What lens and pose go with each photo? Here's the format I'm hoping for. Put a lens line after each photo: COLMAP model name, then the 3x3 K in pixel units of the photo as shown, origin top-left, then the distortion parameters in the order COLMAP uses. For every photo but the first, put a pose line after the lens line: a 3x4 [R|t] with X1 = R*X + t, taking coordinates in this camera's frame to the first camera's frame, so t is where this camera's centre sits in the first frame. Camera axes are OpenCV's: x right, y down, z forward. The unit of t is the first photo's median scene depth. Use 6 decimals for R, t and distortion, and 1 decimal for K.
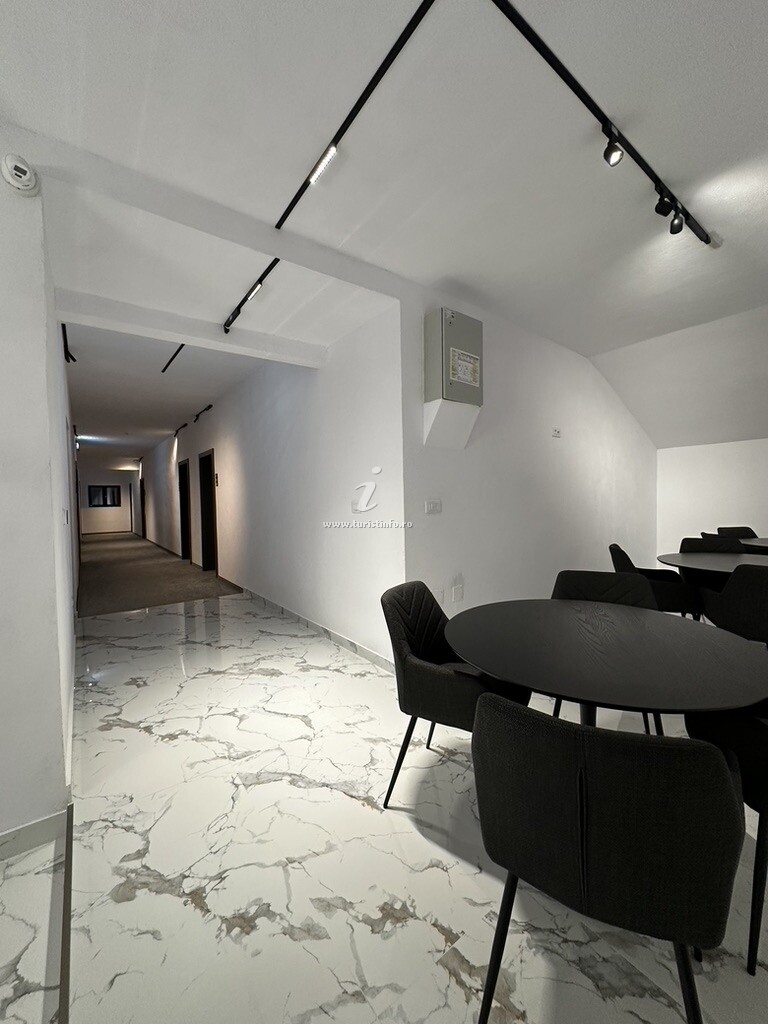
lens RADIAL K [[405.7, 0, 385.9], [0, 405.7, 512.6], [0, 0, 1]] dist [-0.002073, -0.000748]
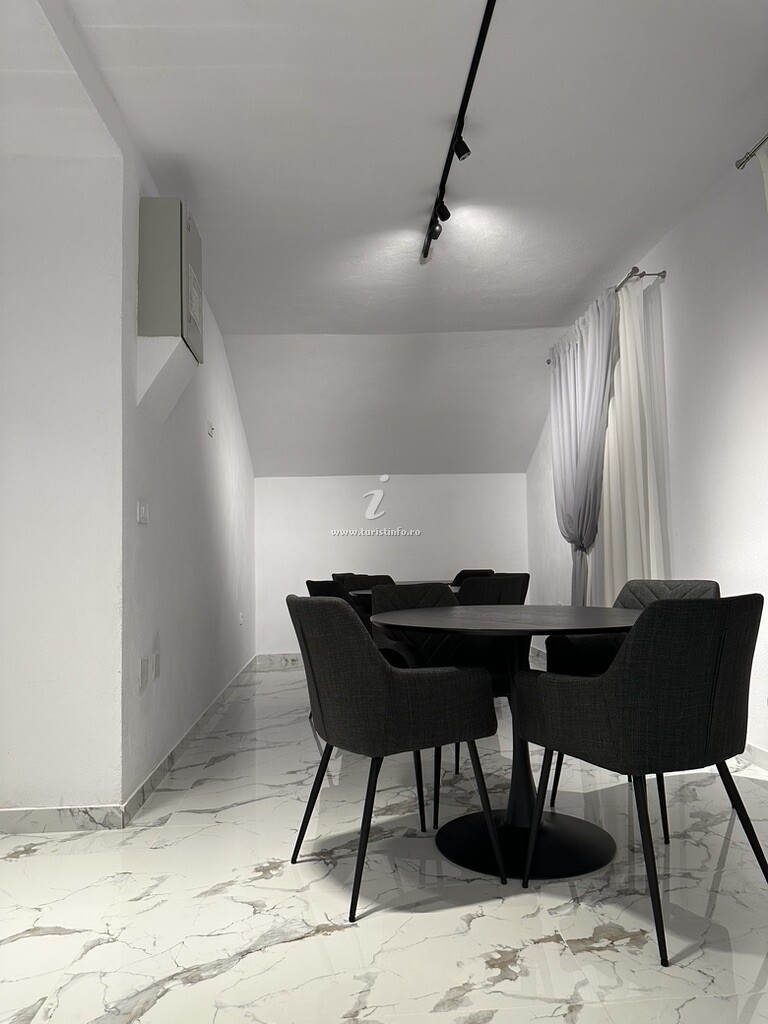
lens RADIAL K [[719.2, 0, 382.4], [0, 719.2, 517.1], [0, 0, 1]] dist [0.001916, -0.022502]
pose [[0.557656, 0.055731, 0.828199, -0.890224], [0.044071, 0.994348, -0.096586, 0.172513], [-0.828901, 0.090361, 0.552048, 0.234085]]
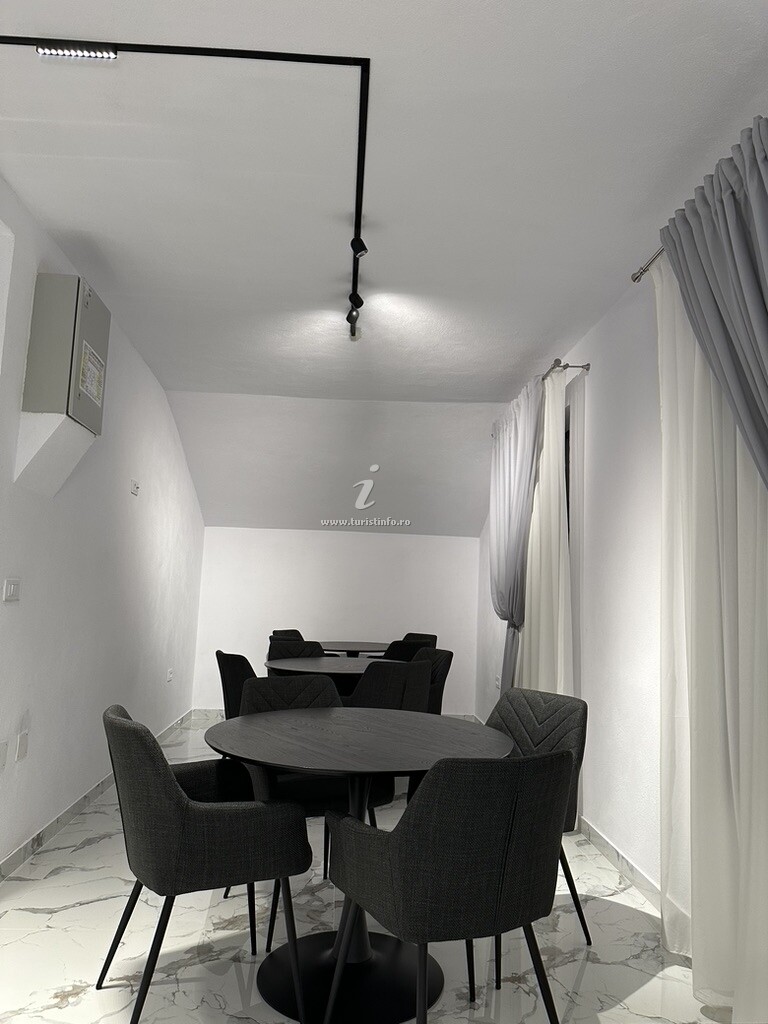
lens RADIAL K [[719.2, 0, 385.1], [0, 719.2, 513.4], [0, 0, 1]] dist [0.001916, -0.022502]
pose [[0.544855, 0.133972, 0.827759, -0.728104], [-0.014395, 0.988503, -0.150513, 0.037170], [-0.838407, 0.070092, 0.540519, 0.015774]]
